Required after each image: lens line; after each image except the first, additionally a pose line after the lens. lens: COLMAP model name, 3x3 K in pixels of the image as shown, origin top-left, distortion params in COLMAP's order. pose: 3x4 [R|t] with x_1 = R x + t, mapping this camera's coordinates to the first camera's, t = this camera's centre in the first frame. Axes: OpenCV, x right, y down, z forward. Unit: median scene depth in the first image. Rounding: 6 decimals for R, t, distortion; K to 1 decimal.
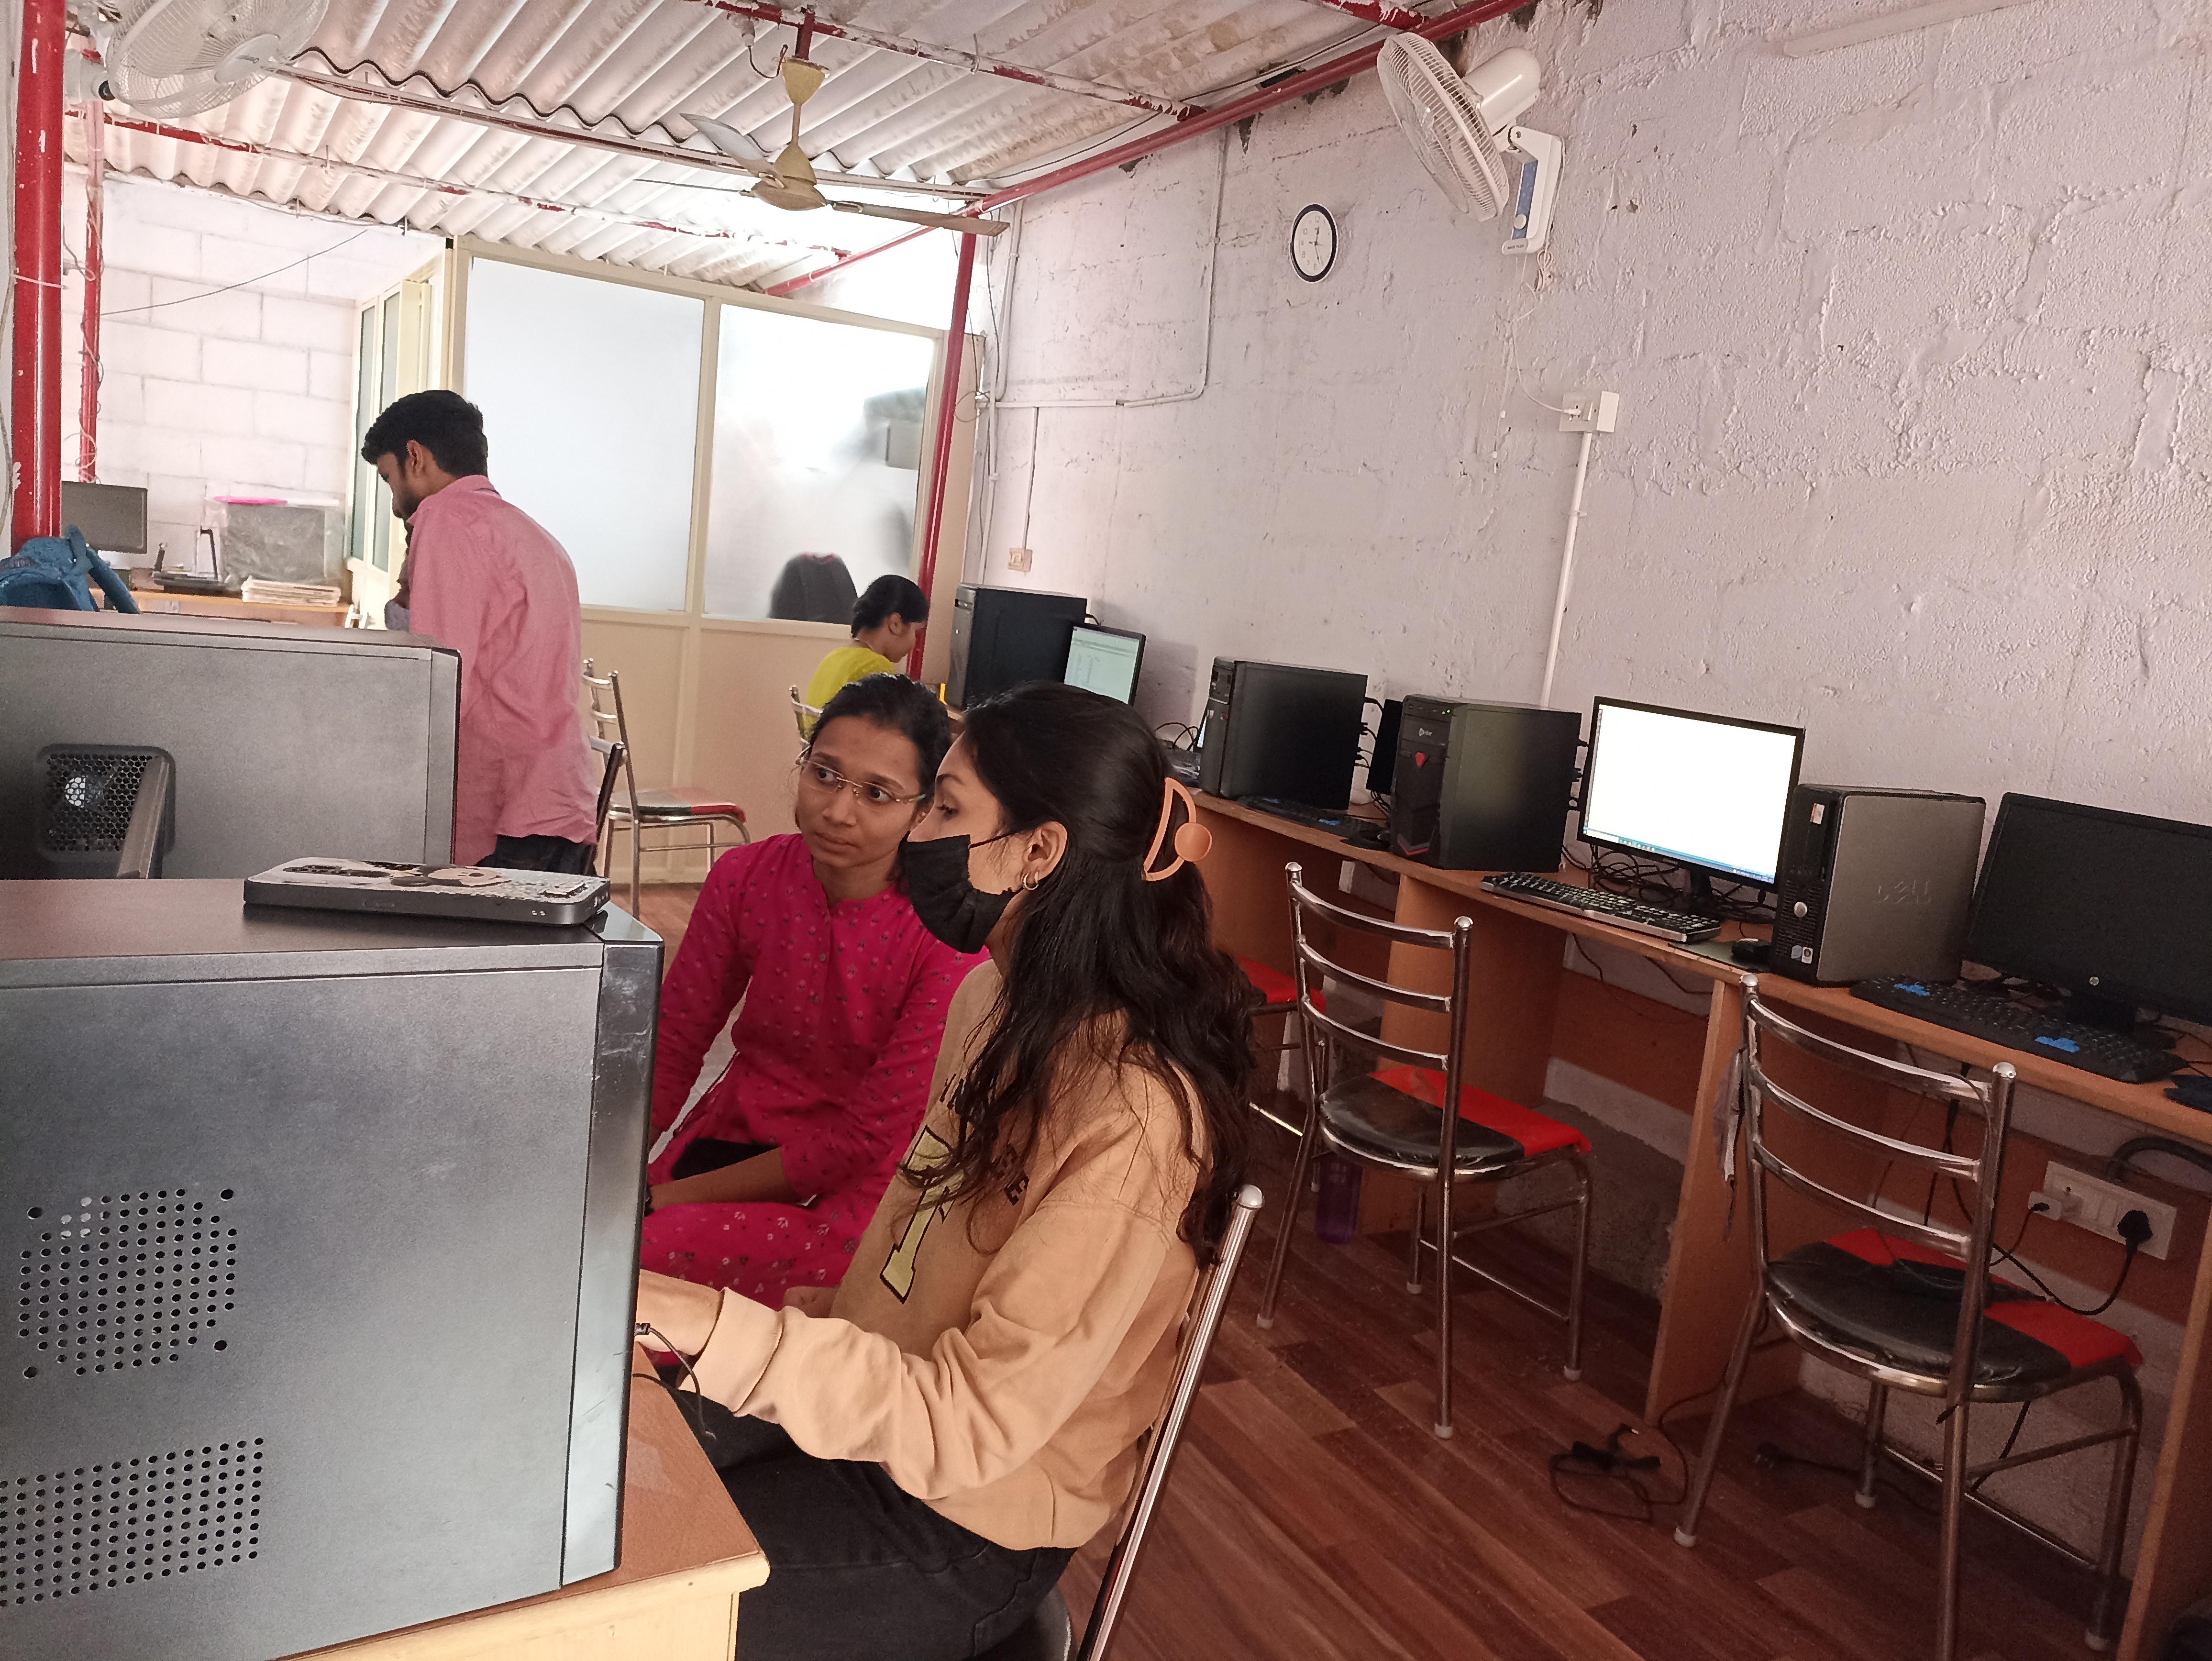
lens RADIAL K [[1621.0, 0, 1111.3], [0, 1621.0, 816.2], [0, 0, 1]] dist [0.055308, -0.057001]
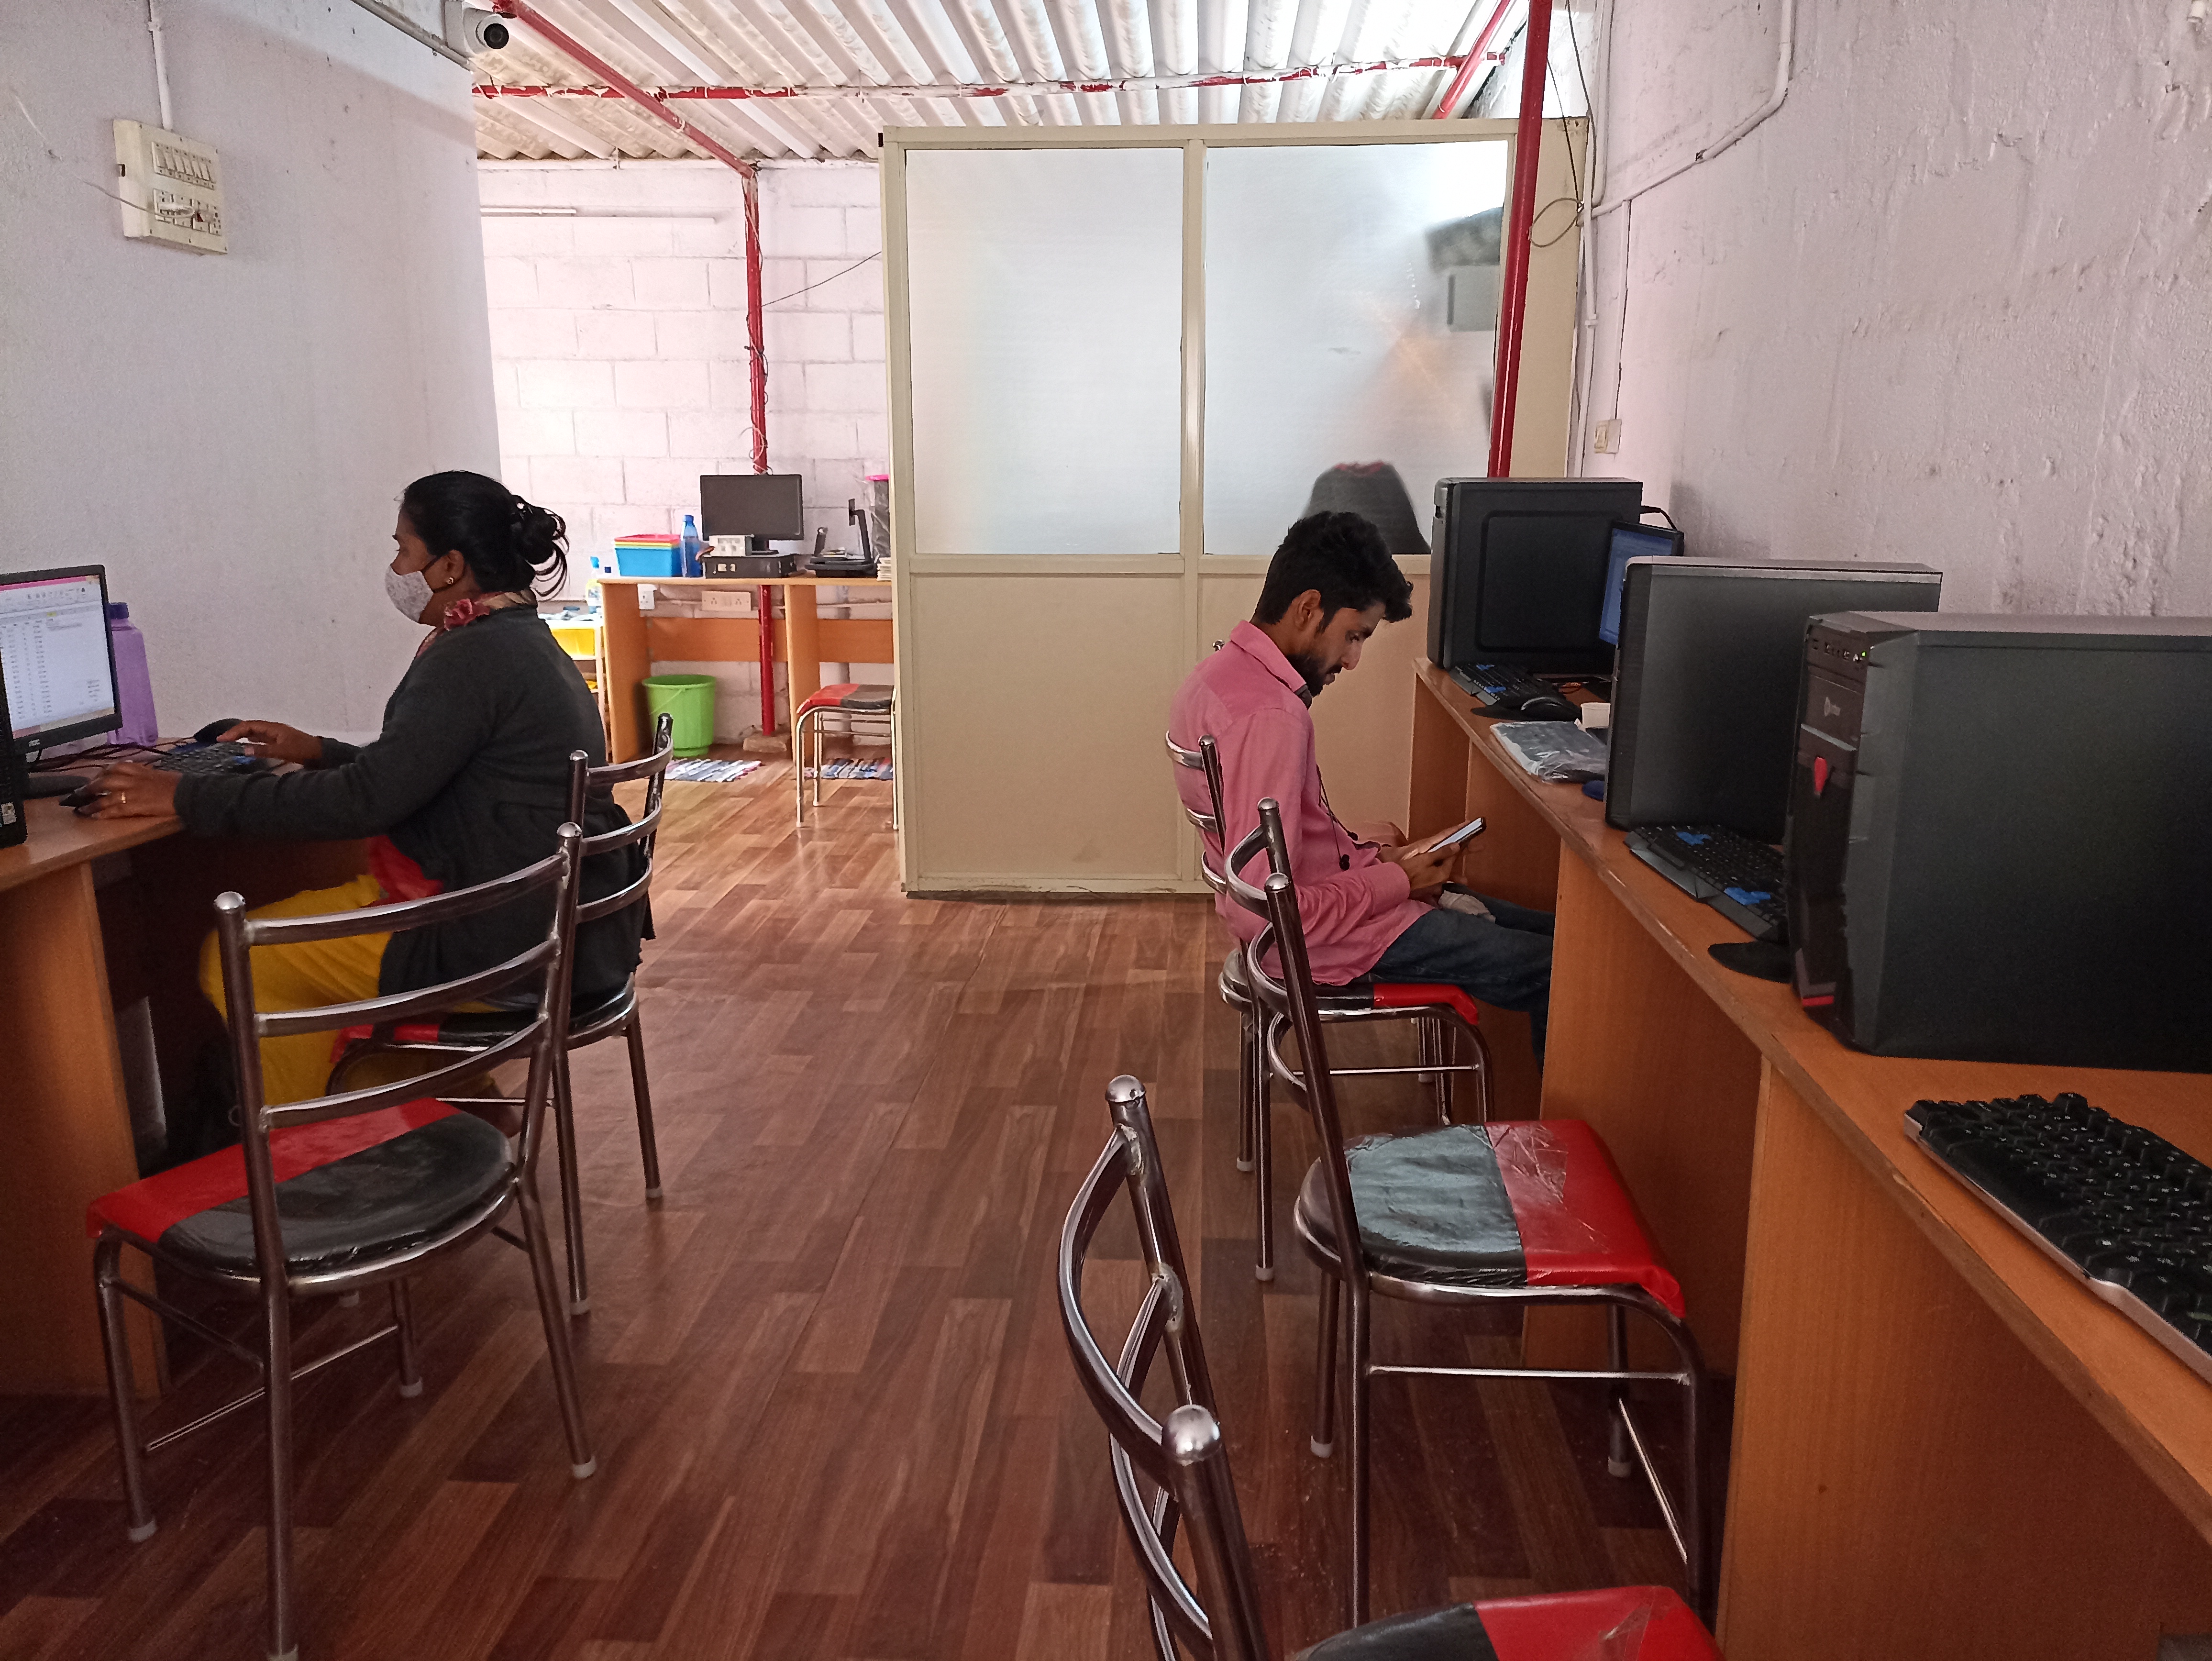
lens RADIAL K [[1623.1, 0, 1110.8], [0, 1623.1, 814.5], [0, 0, 1]] dist [0.062821, -0.078322]
pose [[0.830555, 0.009802, -0.556850, 0.256646], [0.007175, 0.999574, 0.028298, -0.036195], [0.556890, -0.027499, 0.830131, 0.535947]]
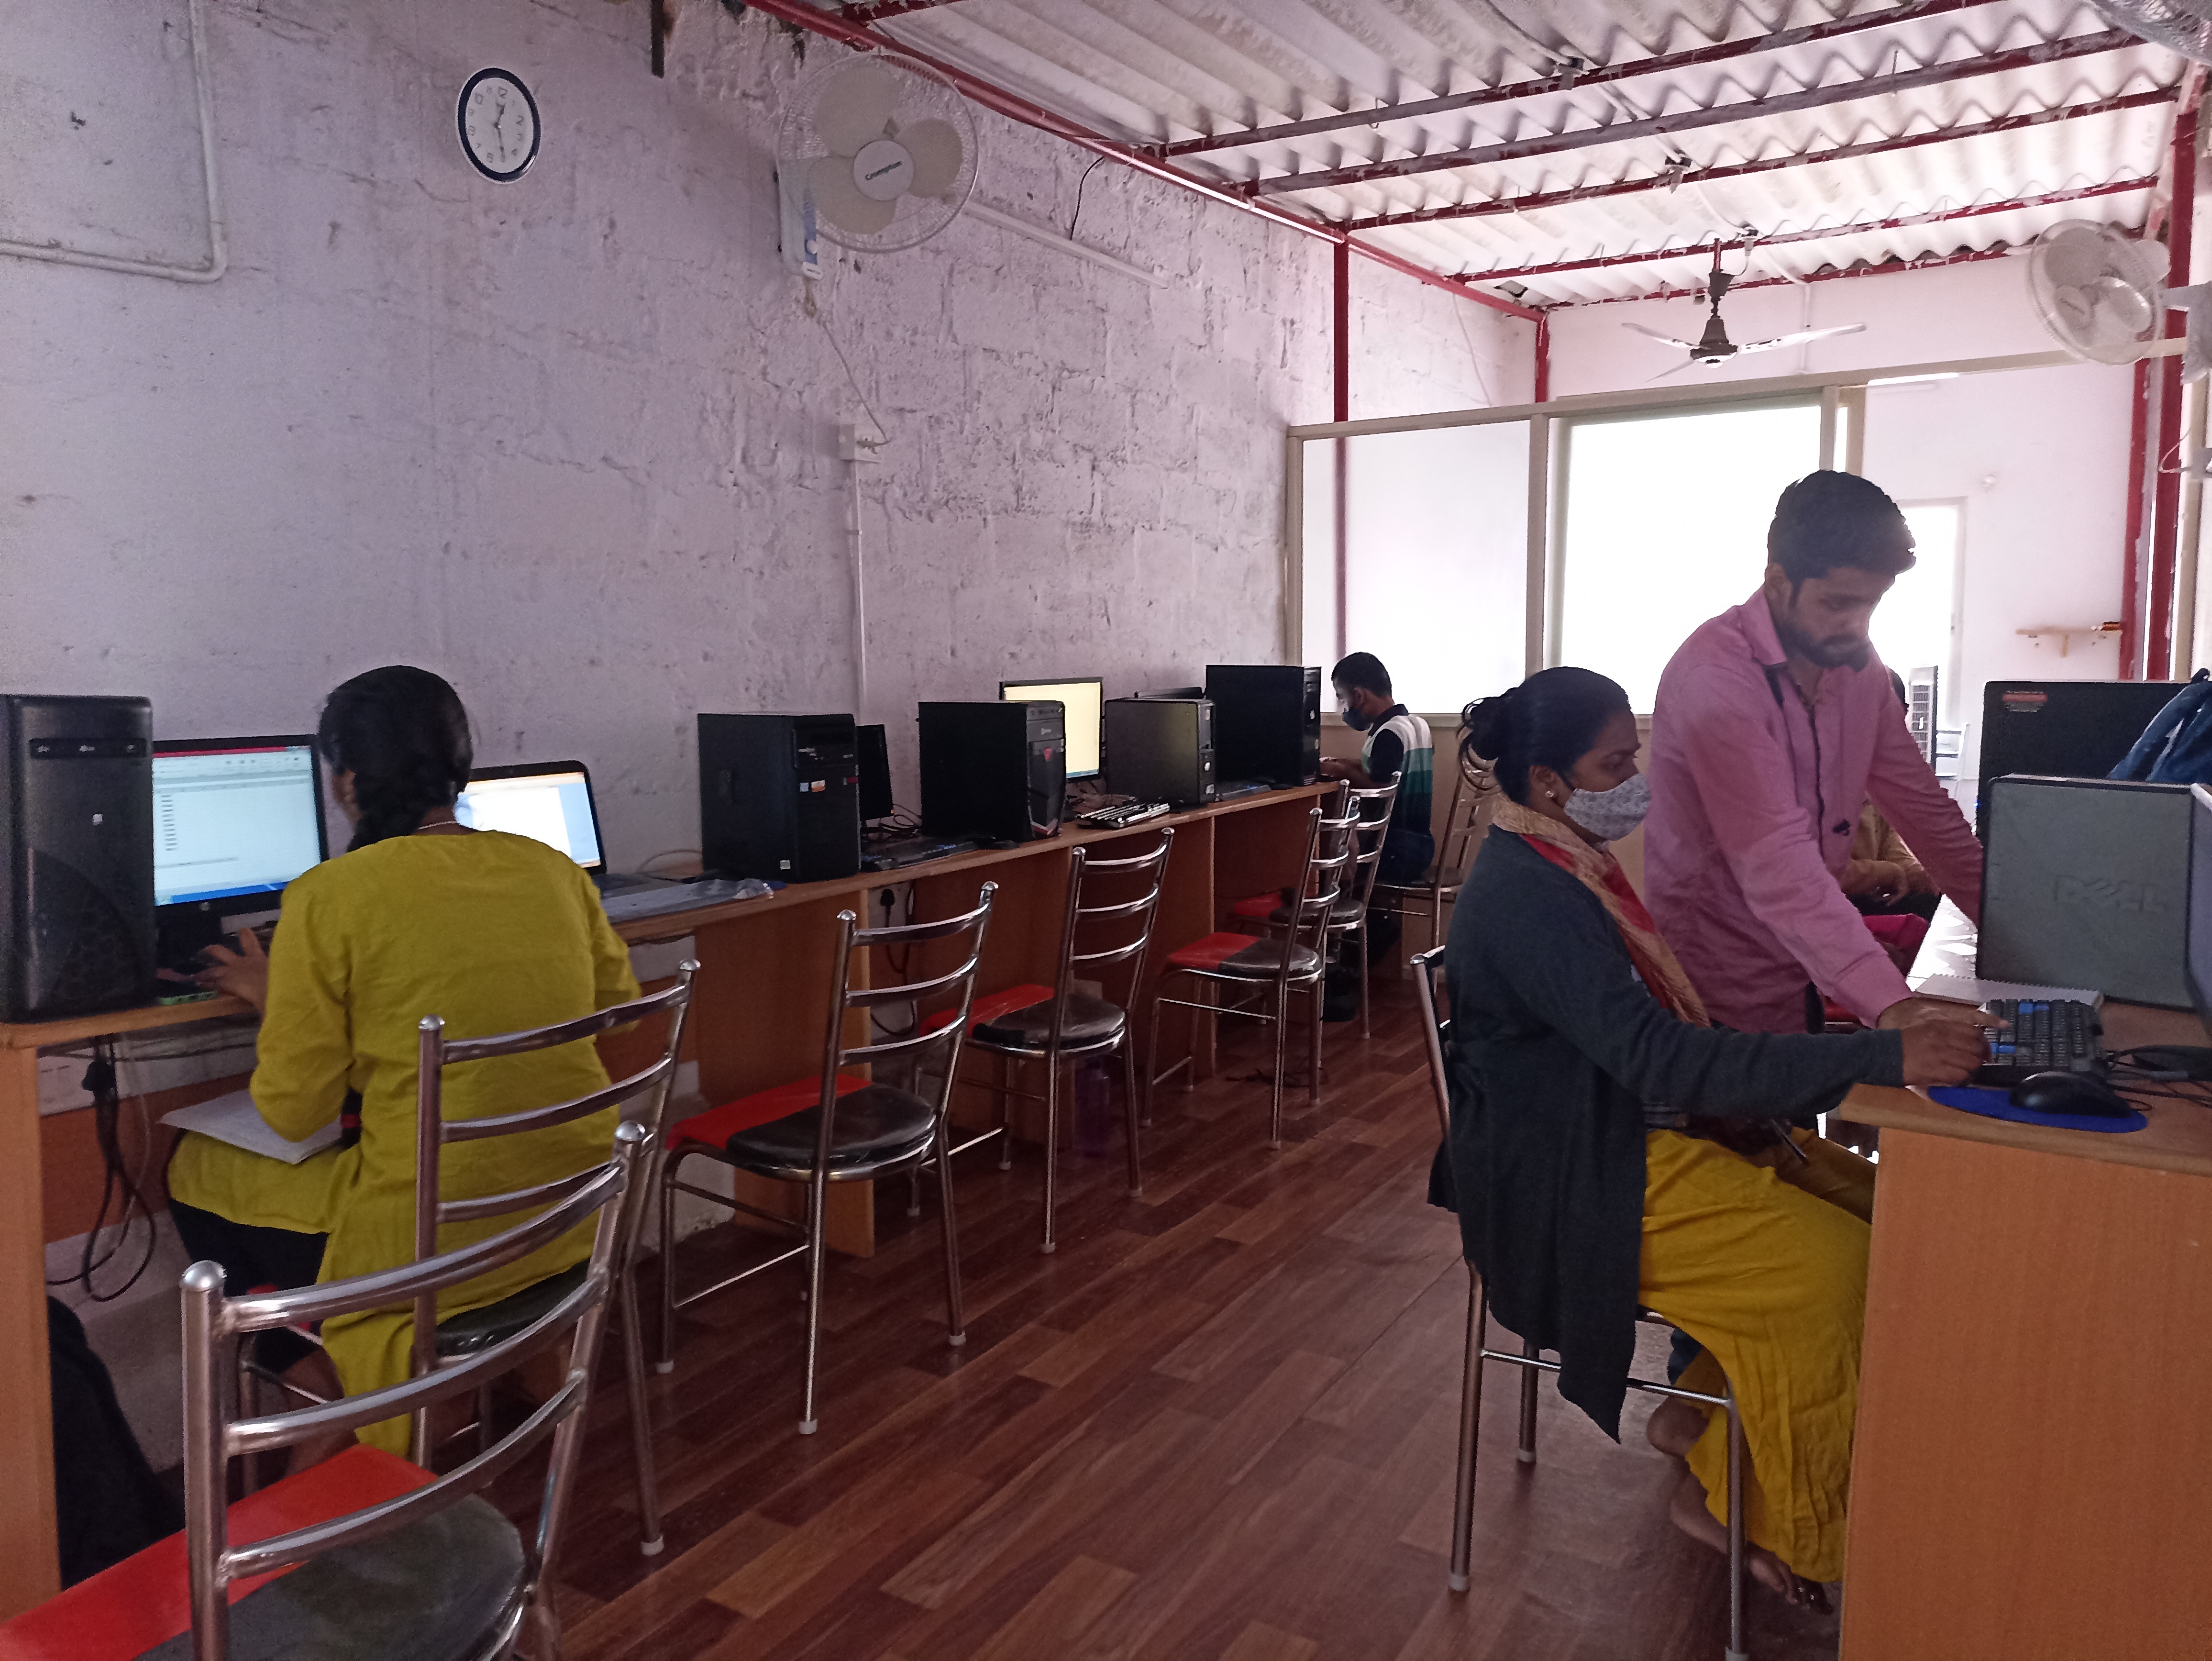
lens RADIAL K [[1617.8, 0, 1114.6], [0, 1617.8, 816.7], [0, 0, 1]] dist [0.053737, -0.050636]
pose [[-0.494778, -0.199880, 0.845720, -0.812272], [0.083360, 0.957785, 0.275135, -0.300085], [-0.865012, 0.206630, -0.457229, 1.440358]]
